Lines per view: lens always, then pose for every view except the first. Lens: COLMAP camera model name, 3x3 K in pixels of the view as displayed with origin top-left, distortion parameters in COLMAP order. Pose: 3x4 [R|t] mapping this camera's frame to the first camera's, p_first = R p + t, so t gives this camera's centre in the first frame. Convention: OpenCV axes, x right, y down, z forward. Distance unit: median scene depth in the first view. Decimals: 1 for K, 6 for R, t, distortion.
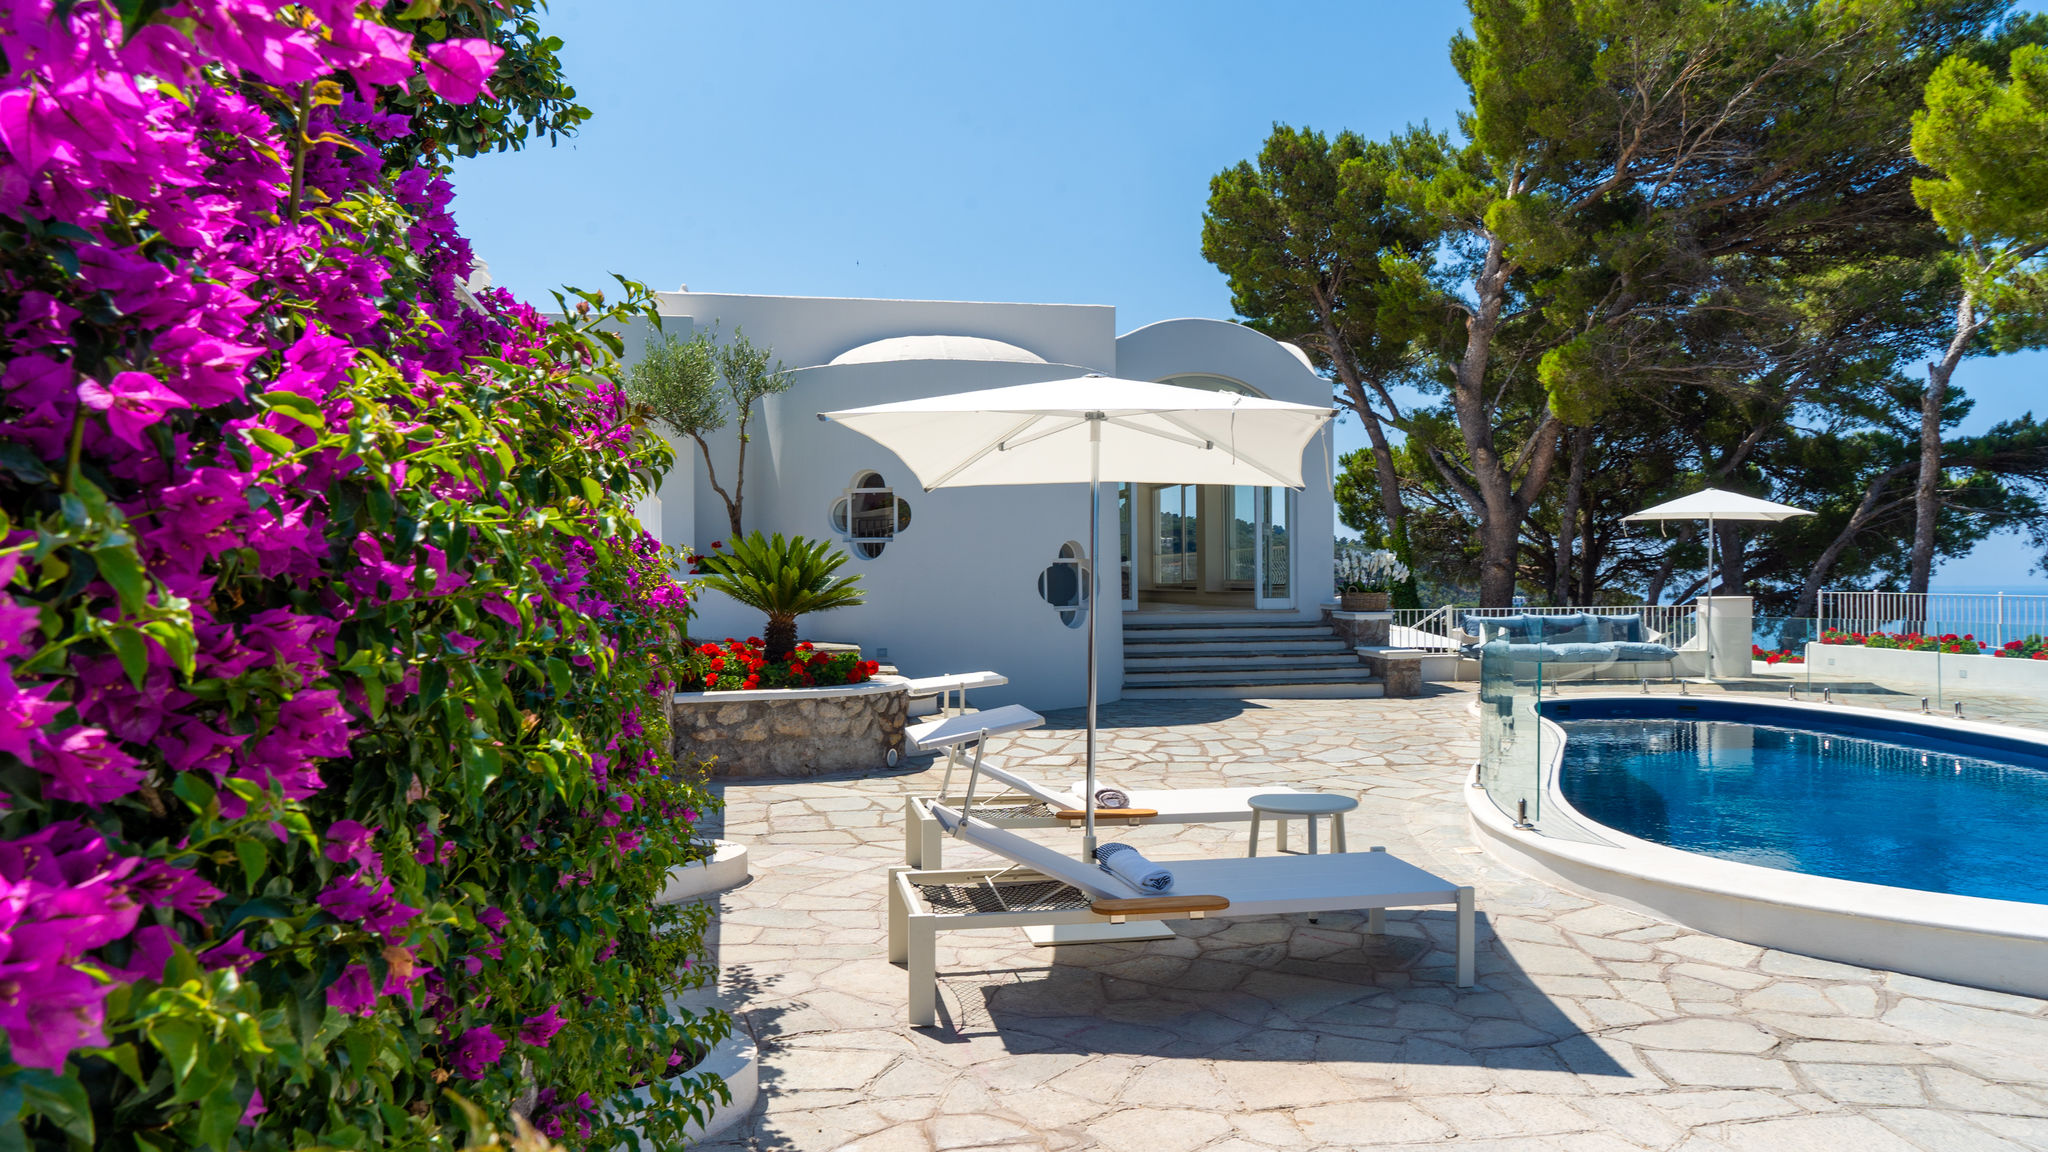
lens RADIAL K [[1363.2, 0, 1023.0], [0, 1363.2, 569.3], [0, 0, 1]] dist [-0.025307, 0.003540]
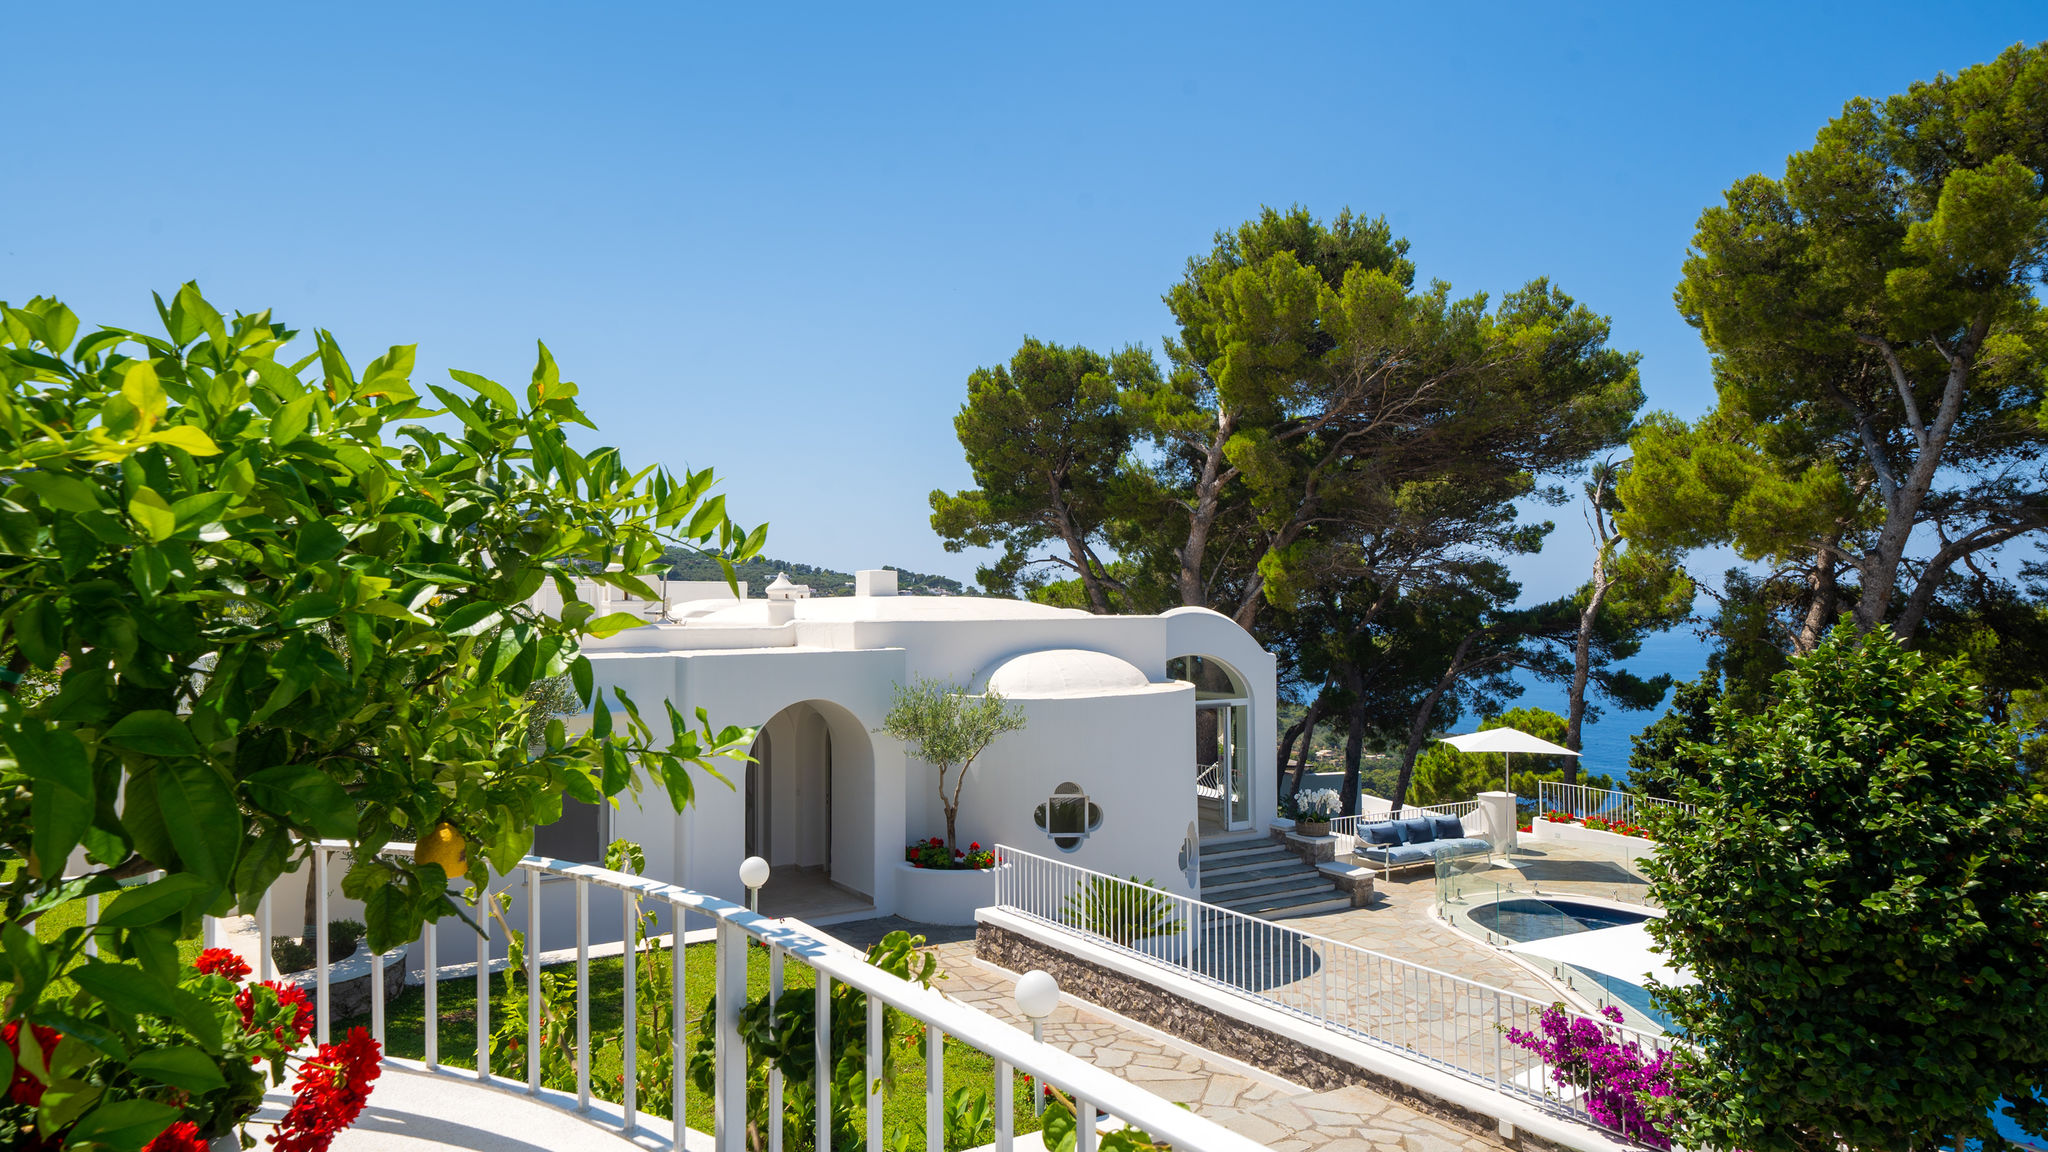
lens RADIAL K [[1283.9, 0, 989.6], [0, 1283.9, 558.2], [0, 0, 1]] dist [0.031173, -0.007551]
pose [[0.938058, 0.014831, 0.346161, -0.257903], [-0.002483, 0.999346, -0.036086, -0.101948], [-0.346469, 0.032991, 0.937481, -0.047596]]
